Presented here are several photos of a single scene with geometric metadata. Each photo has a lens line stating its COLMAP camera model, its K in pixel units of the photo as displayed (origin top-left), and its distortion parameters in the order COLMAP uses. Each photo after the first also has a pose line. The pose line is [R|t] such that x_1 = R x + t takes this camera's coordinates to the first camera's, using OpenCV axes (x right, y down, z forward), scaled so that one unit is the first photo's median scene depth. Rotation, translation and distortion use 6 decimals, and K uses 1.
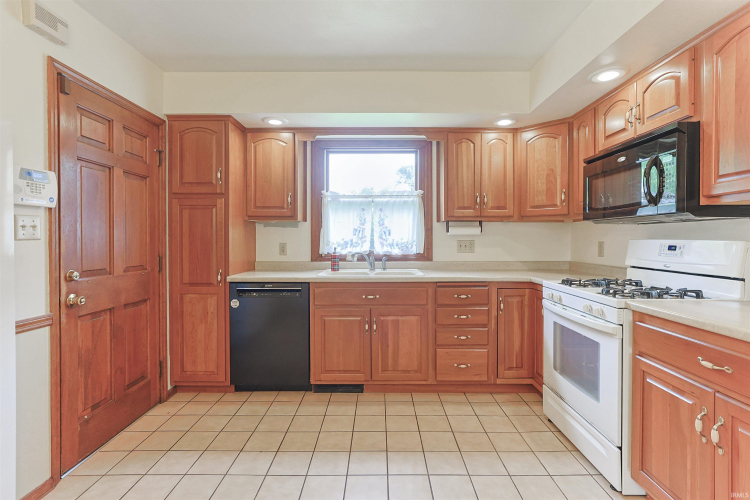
lens RADIAL K [[363.1, 0, 376.2], [0, 363.1, 244.6], [0, 0, 1]] dist [-0.013730, 0.008781]
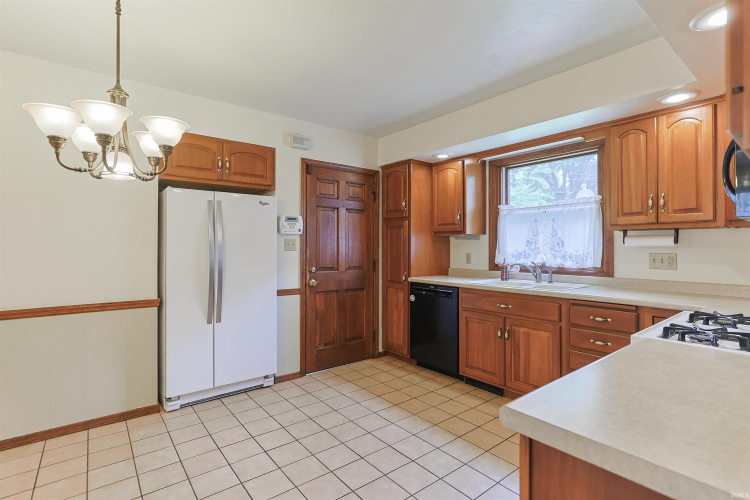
lens RADIAL K [[363.1, 0, 379.1], [0, 363.1, 245.8], [0, 0, 1]] dist [-0.013730, 0.008781]
pose [[0.633302, -0.000522, -0.773905, 0.570763], [-0.012893, 0.999854, -0.011225, -0.014338], [0.773797, 0.017087, 0.633203, 0.049557]]
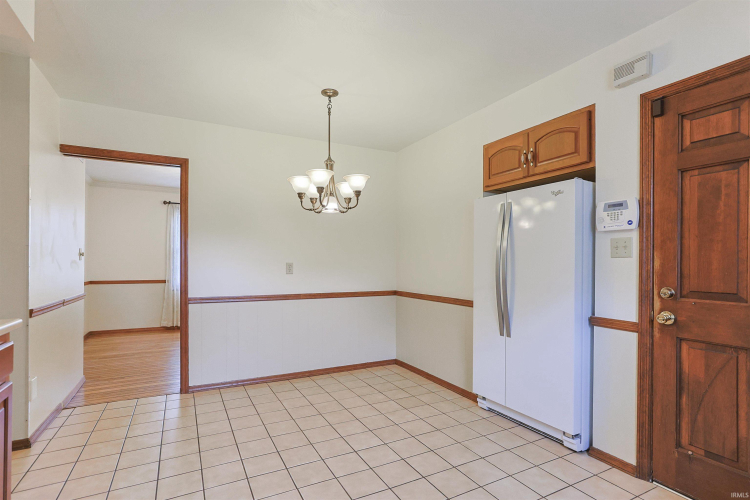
lens RADIAL K [[363.1, 0, 382.5], [0, 363.1, 263.0], [0, 0, 1]] dist [-0.013730, 0.008781]
pose [[-0.866082, -0.003461, -0.499890, 0.228058], [-0.012204, 0.999824, 0.014220, -0.000673], [0.499753, 0.018416, -0.865972, 1.003773]]
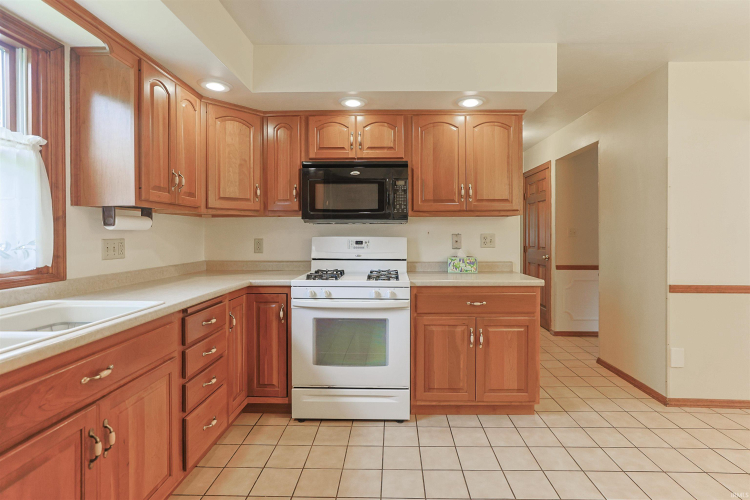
lens RADIAL K [[363.1, 0, 387.0], [0, 363.1, 236.6], [0, 0, 1]] dist [-0.013730, 0.008781]
pose [[0.005361, -0.009430, 0.999941, -0.442589], [0.012509, 0.999878, 0.009362, -0.019683], [-0.999907, 0.012458, 0.005478, 0.665676]]
